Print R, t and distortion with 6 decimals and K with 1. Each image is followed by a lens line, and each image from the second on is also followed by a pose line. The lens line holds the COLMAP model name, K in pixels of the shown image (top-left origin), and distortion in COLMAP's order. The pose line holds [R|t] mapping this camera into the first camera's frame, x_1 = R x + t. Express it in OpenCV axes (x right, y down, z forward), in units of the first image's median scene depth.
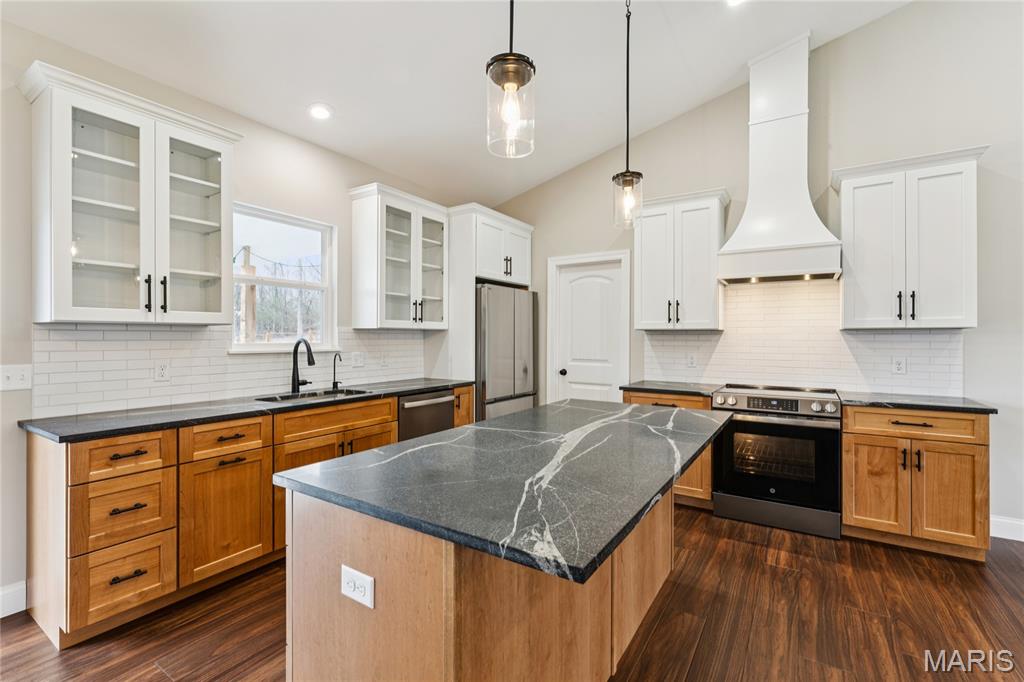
lens RADIAL K [[452.4, 0, 517.2], [0, 452.4, 336.5], [0, 0, 1]] dist [-0.002422, 0.000037]
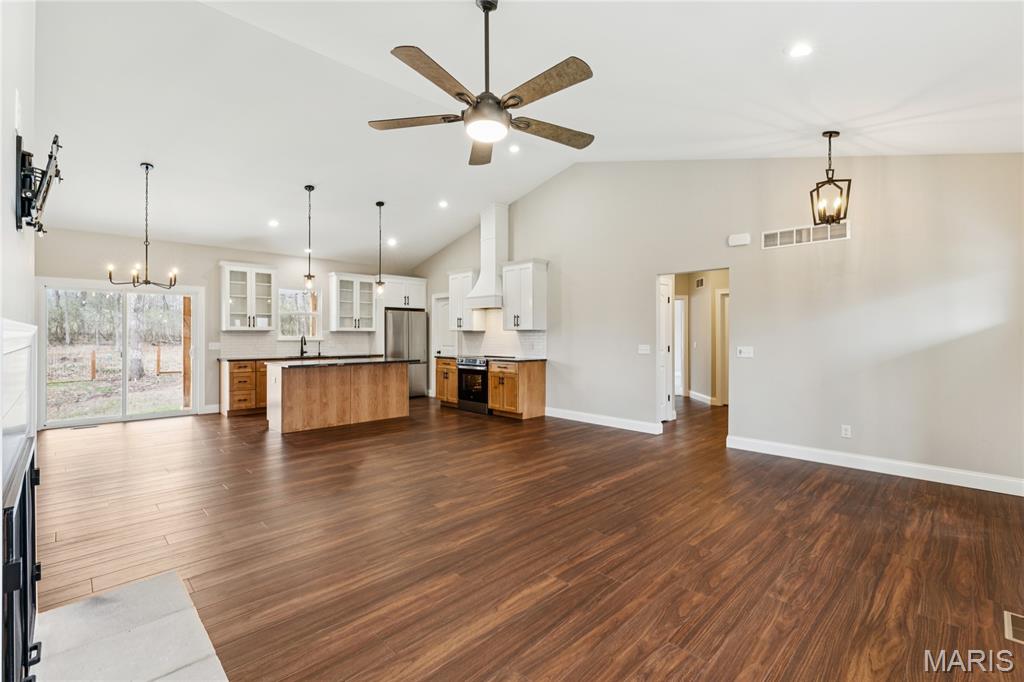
lens RADIAL K [[457.7, 0, 517.9], [0, 457.7, 334.0], [0, 0, 1]] dist [-0.000846, -0.001025]
pose [[0.975531, -0.004934, -0.219807, 1.329906], [0.004083, 0.999982, -0.004325, 0.013507], [0.219824, 0.003321, 0.975534, -1.329140]]
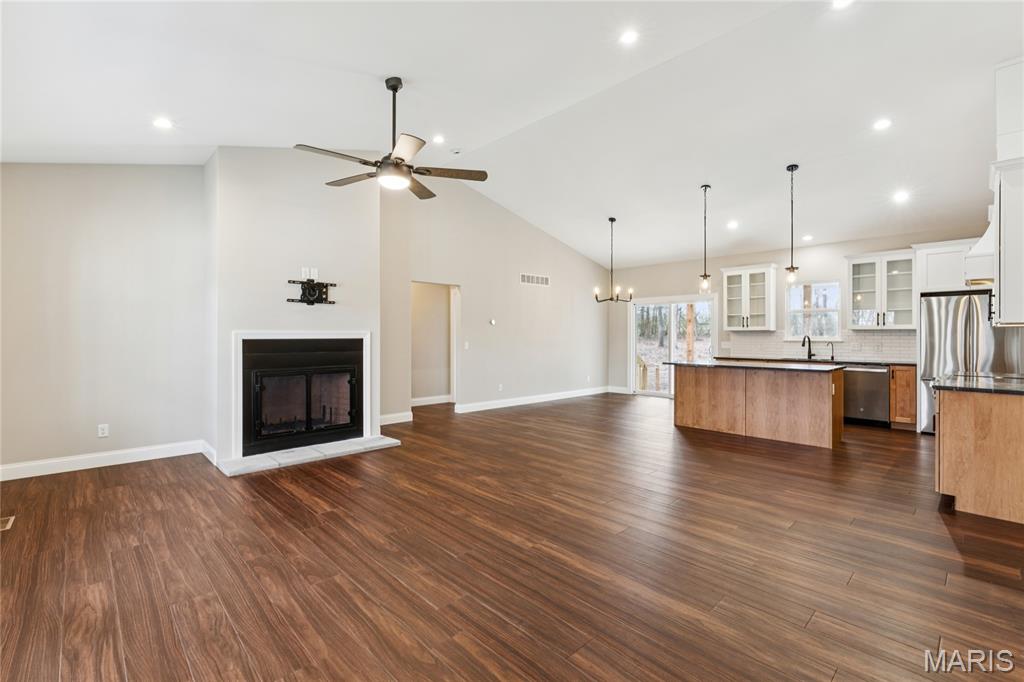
lens RADIAL K [[452.4, 0, 511.8], [0, 452.4, 334.2], [0, 0, 1]] dist [-0.002422, 0.000037]
pose [[-0.241378, -0.006658, -0.970408, 2.132002], [-0.002347, 0.999978, -0.006277, 0.017134], [0.970428, 0.000763, -0.241389, 0.085930]]
